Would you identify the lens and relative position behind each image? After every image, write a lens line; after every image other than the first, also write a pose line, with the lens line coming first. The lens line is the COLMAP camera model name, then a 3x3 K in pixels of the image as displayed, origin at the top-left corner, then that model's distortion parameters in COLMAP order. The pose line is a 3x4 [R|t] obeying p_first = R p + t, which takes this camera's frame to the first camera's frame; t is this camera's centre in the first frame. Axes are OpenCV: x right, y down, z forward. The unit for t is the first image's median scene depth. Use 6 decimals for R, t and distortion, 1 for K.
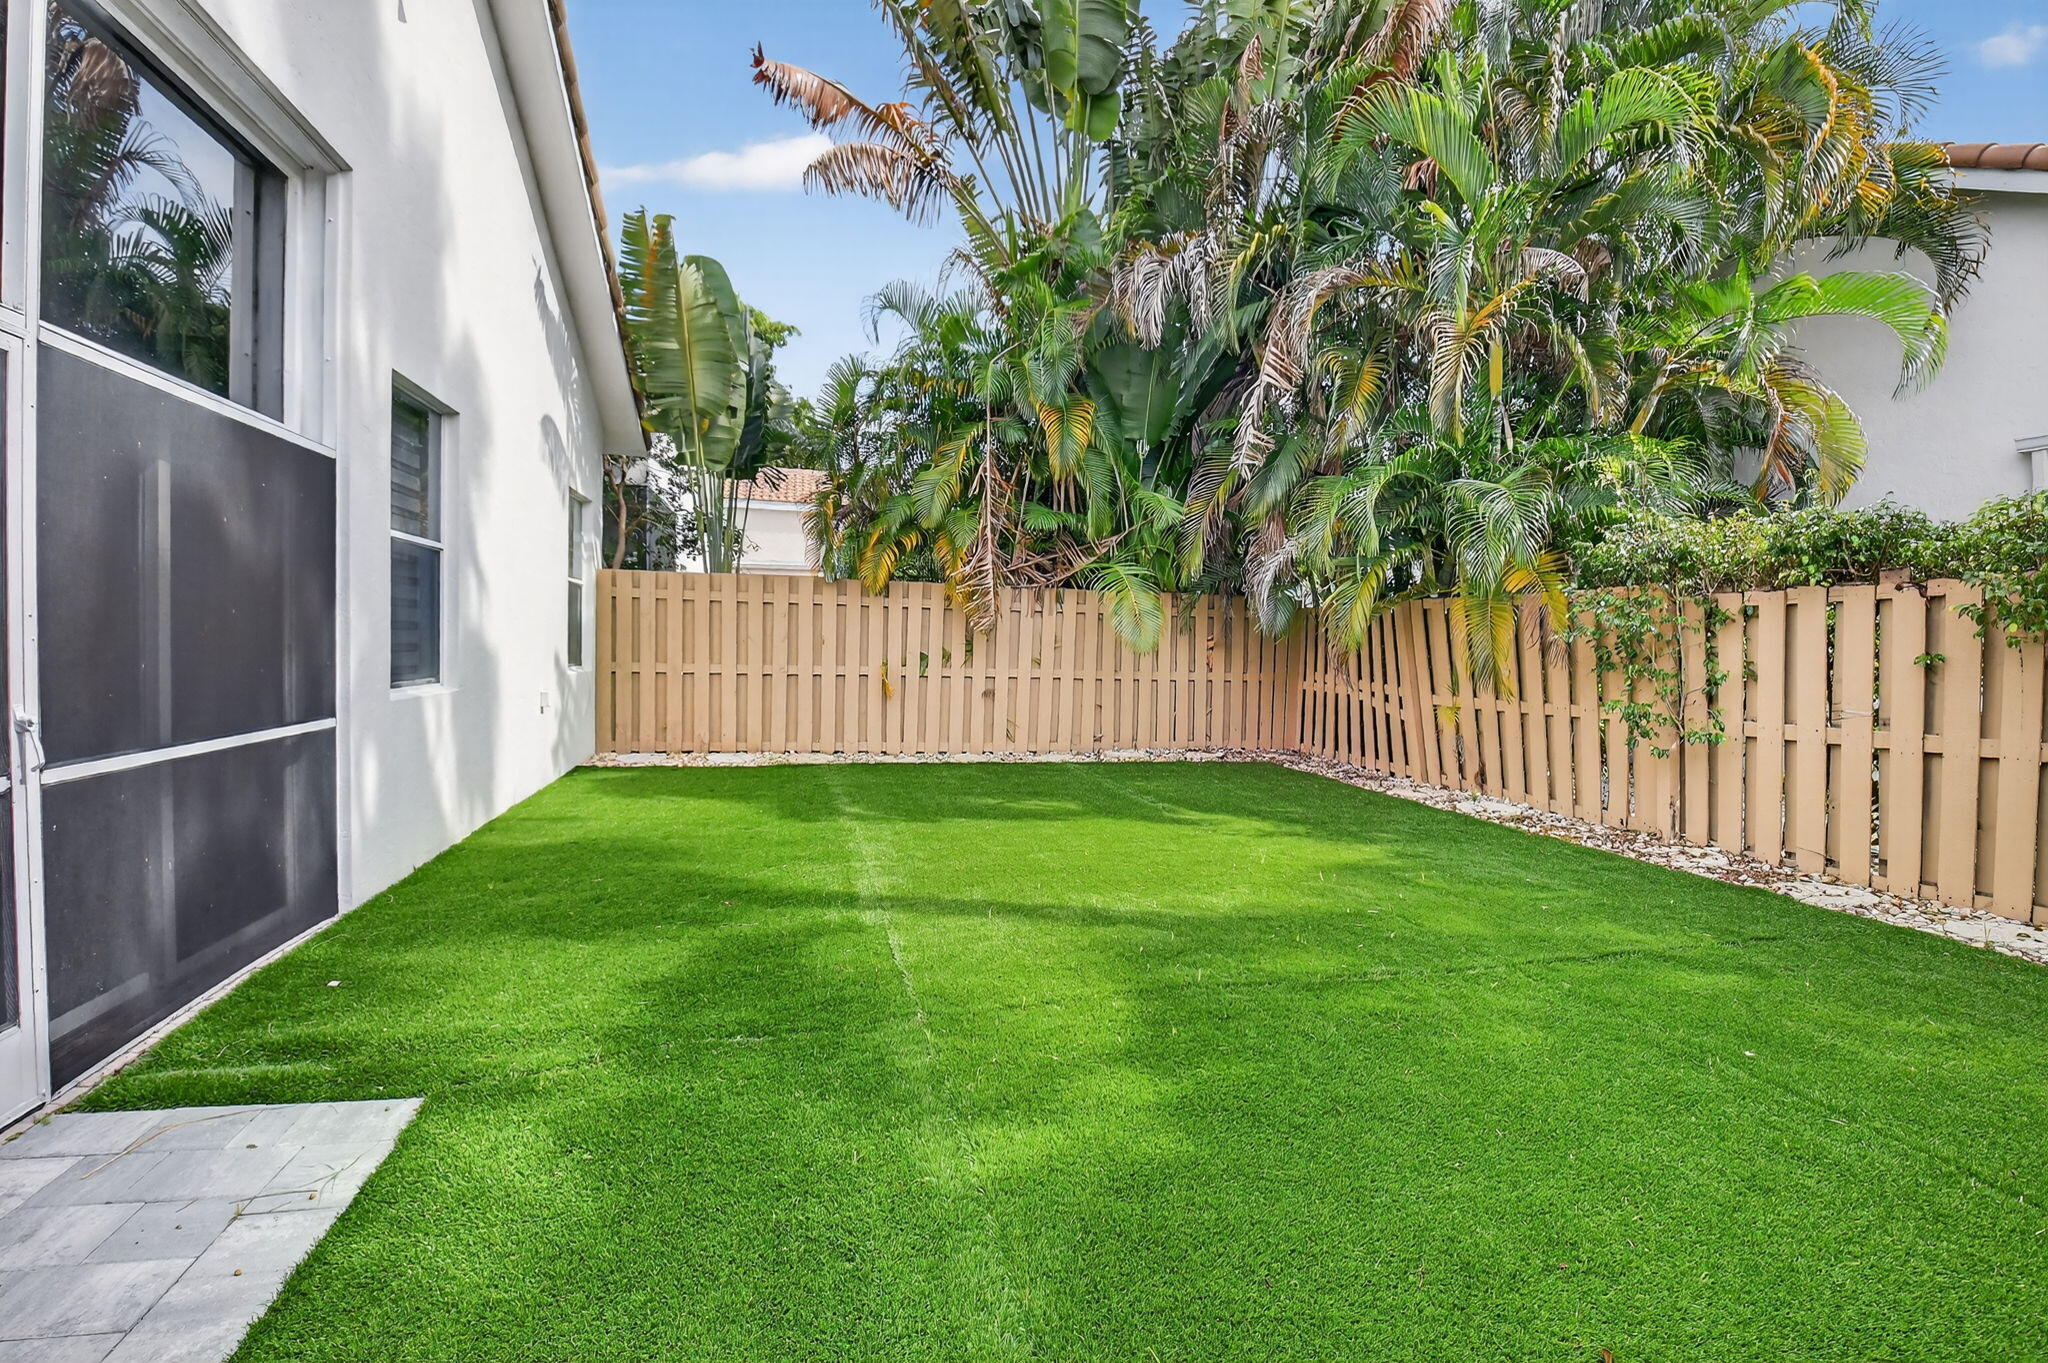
lens RADIAL K [[930.5, 0, 1011.4], [0, 930.5, 658.8], [0, 0, 1]] dist [0.010961, -0.021572]
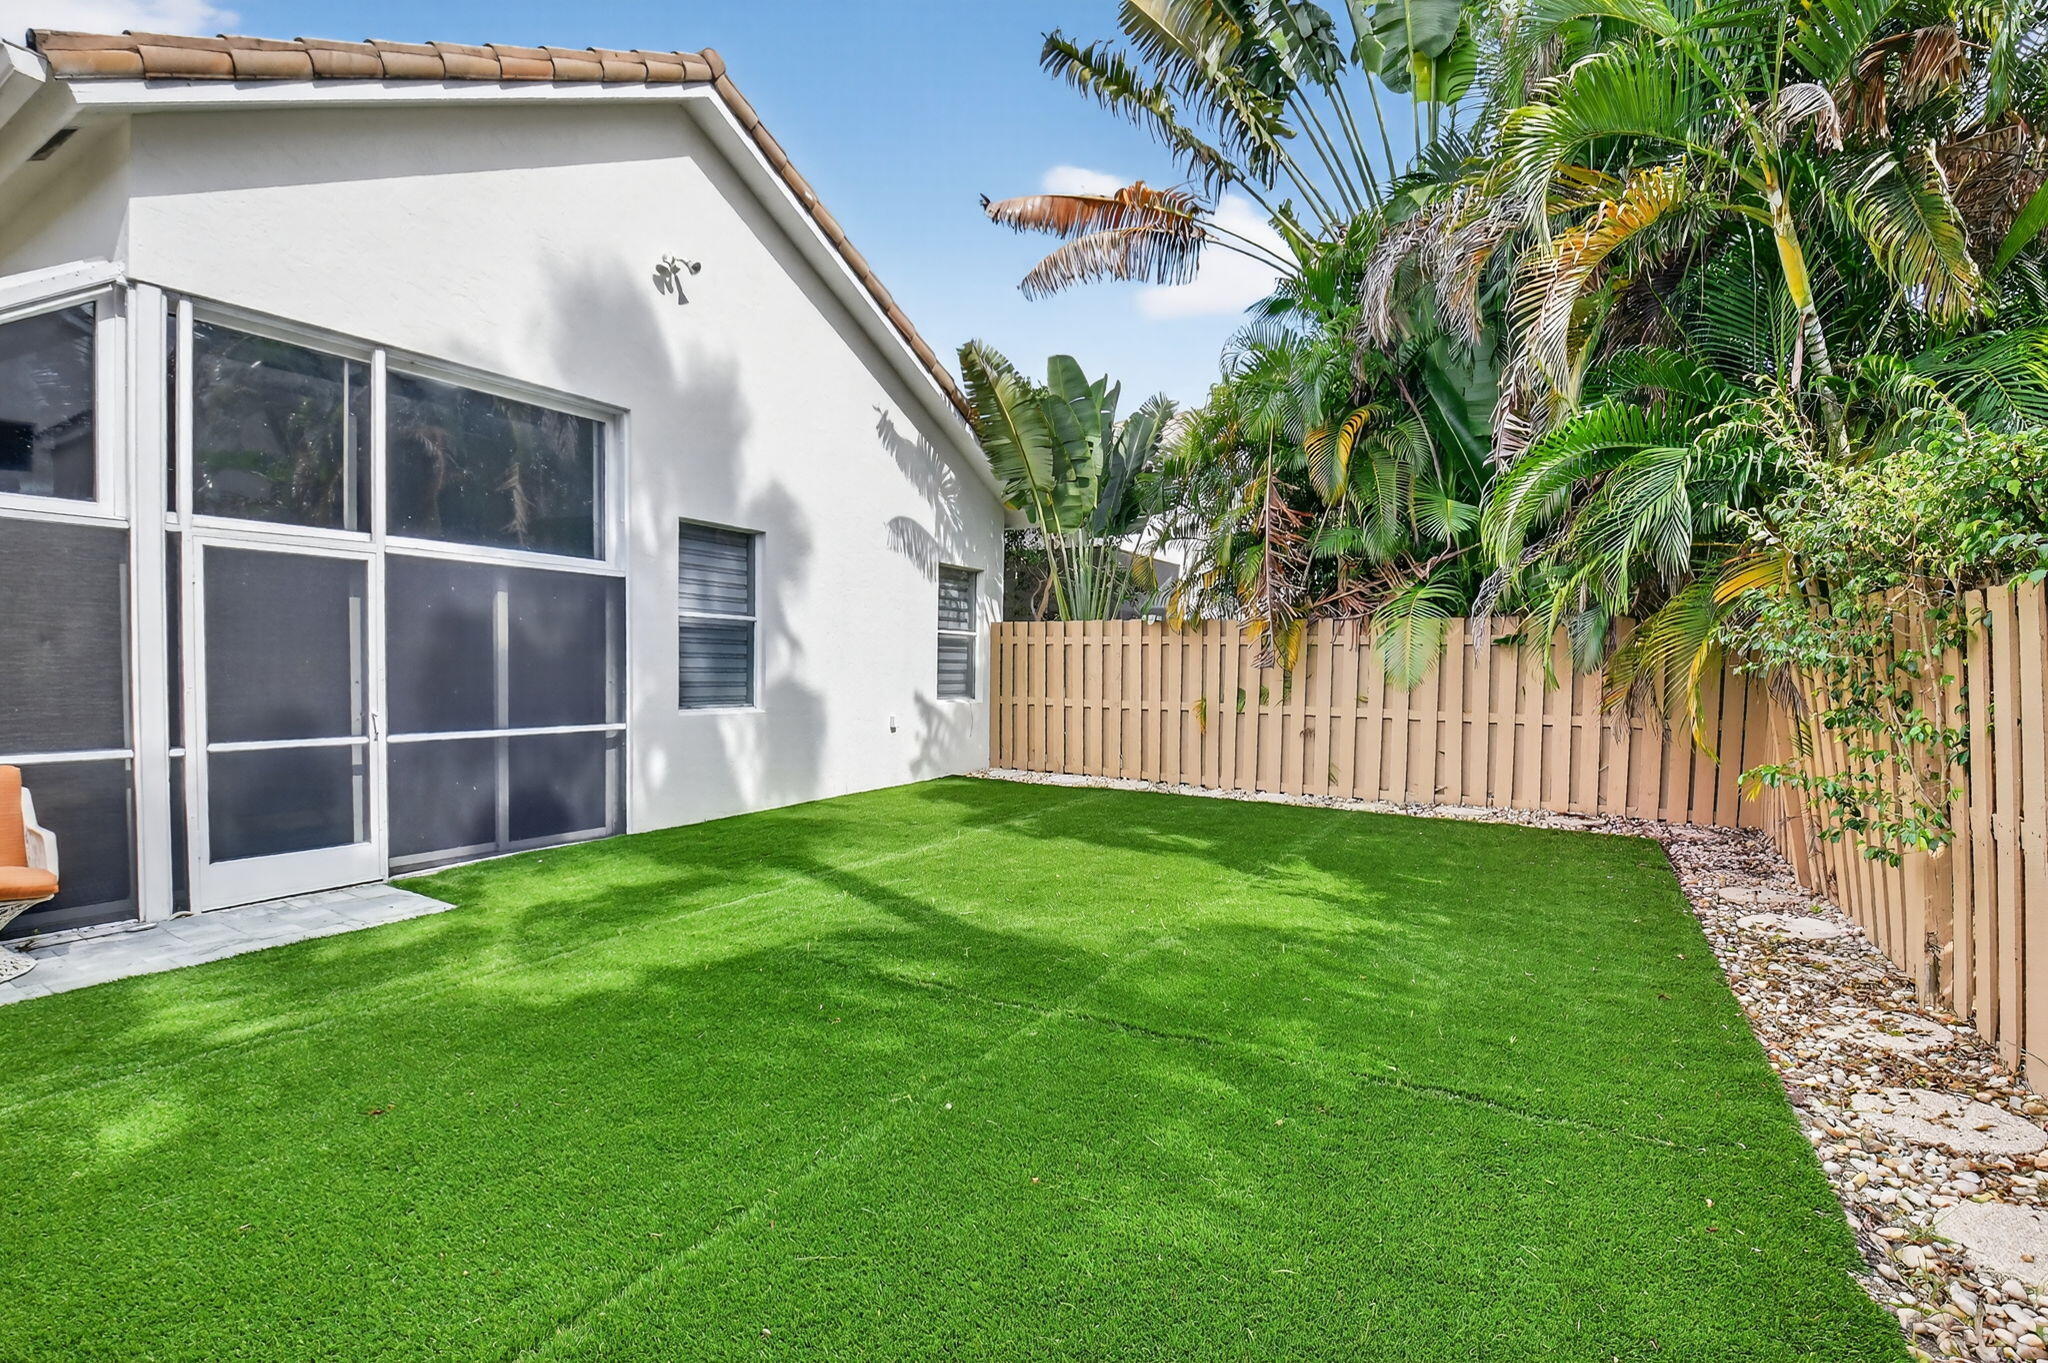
lens RADIAL K [[950.4, 0, 1030.6], [0, 950.4, 684.8], [0, 0, 1]] dist [0.013863, -0.023639]
pose [[0.710527, 0.000696, -0.703670, 0.560138], [-0.008801, 0.999930, -0.007897, -0.001778], [0.703615, 0.011805, 0.710483, 0.129263]]
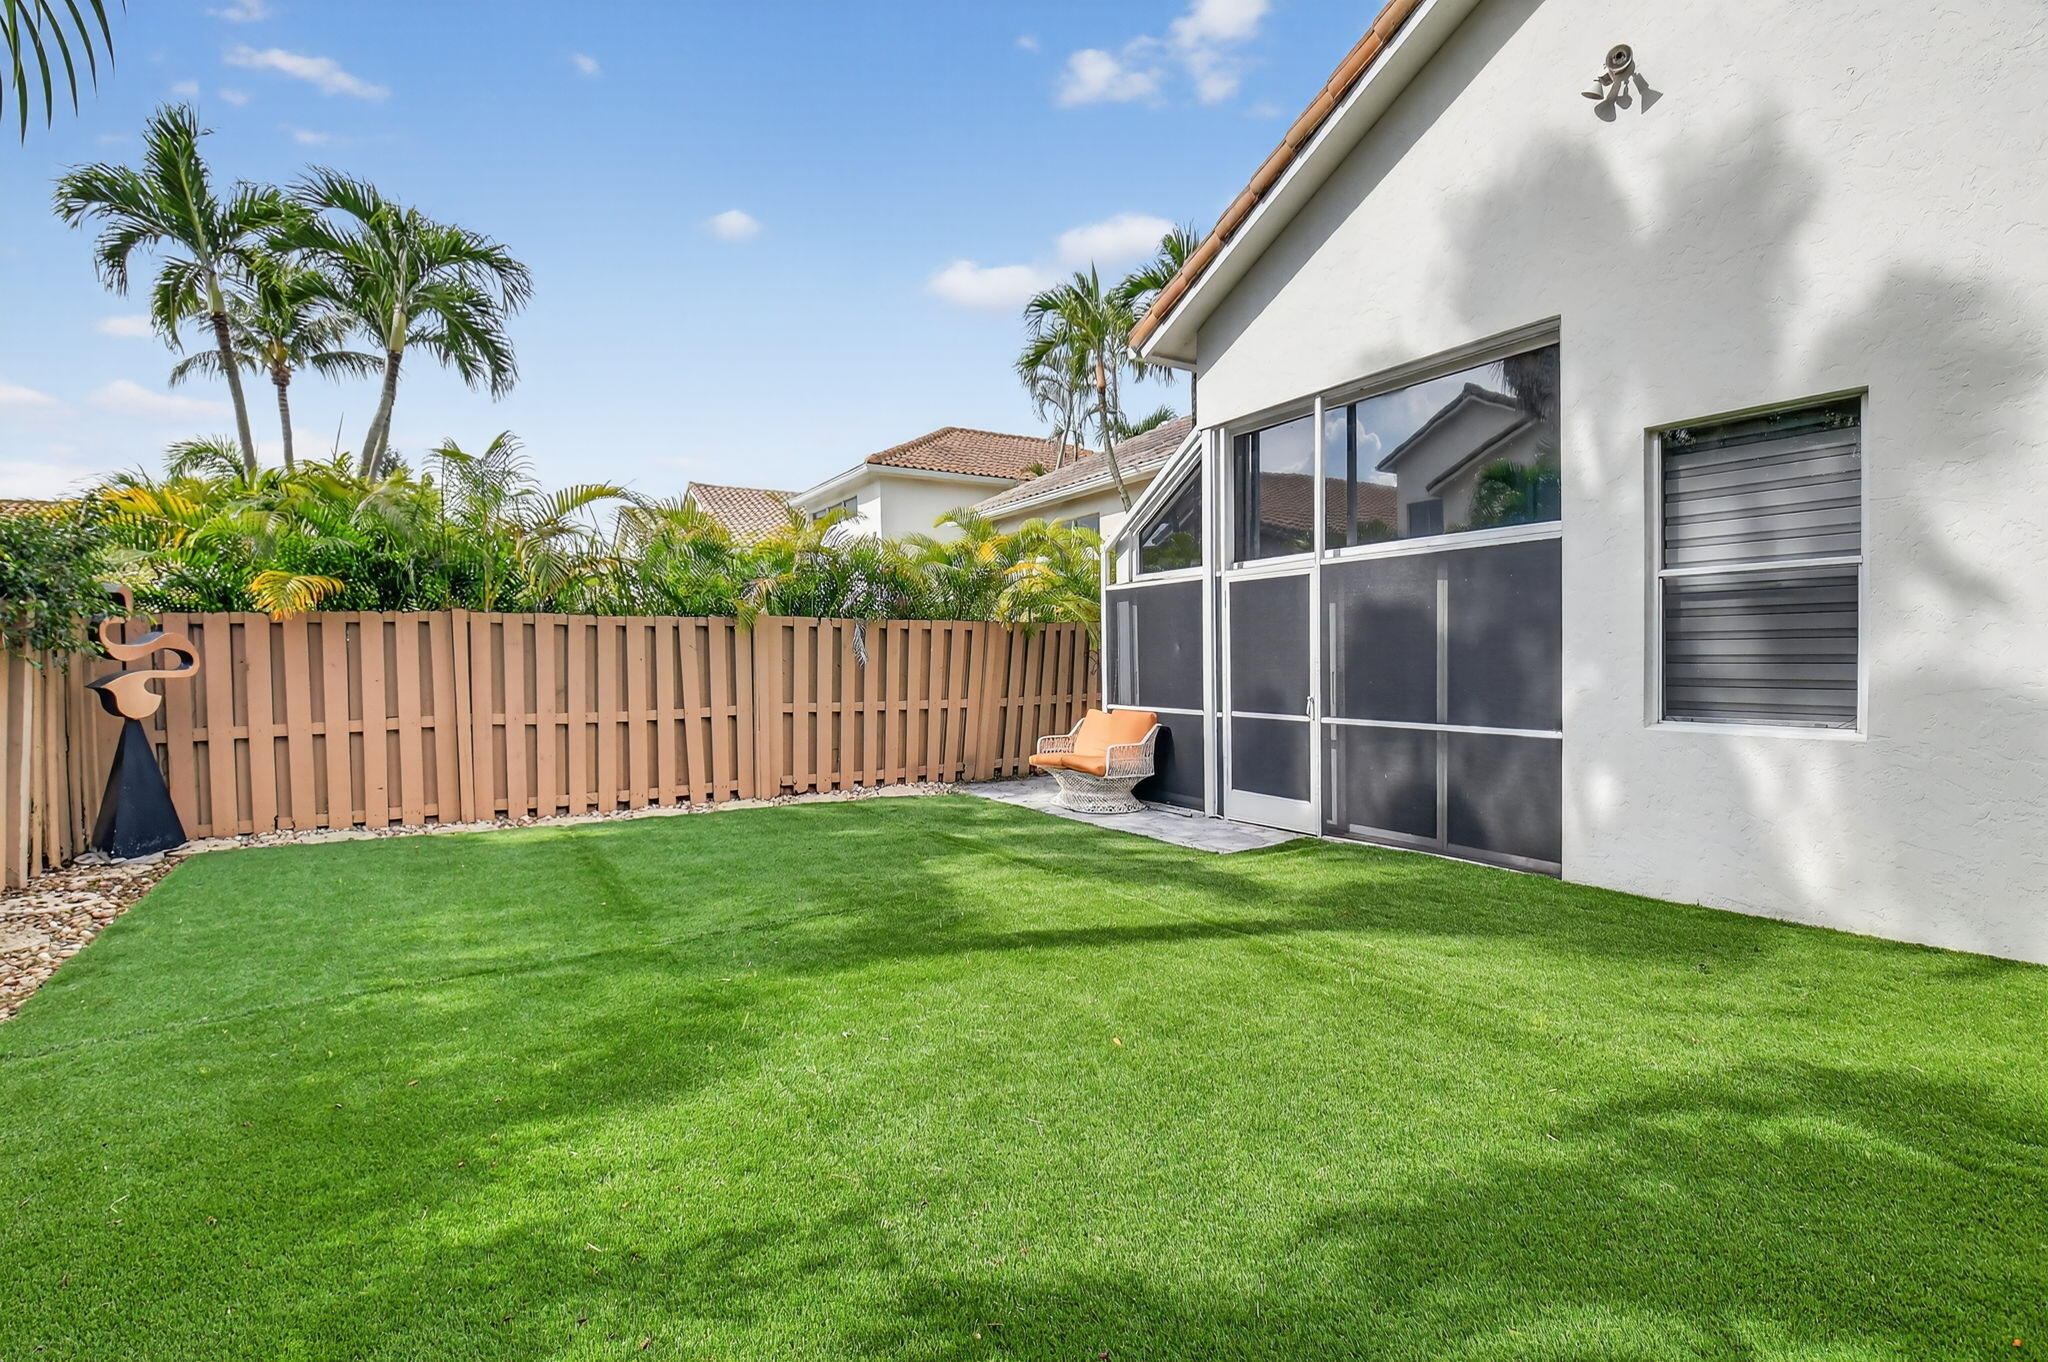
lens RADIAL K [[898.2, 0, 1024.0], [0, 898.2, 681.0], [0, 0, 1]] dist [0.023919, -0.032942]
pose [[-0.955483, -0.016622, -0.294576, 0.199773], [-0.024924, 0.999390, 0.024453, -0.011127], [0.293990, 0.030707, -0.955315, 1.025545]]
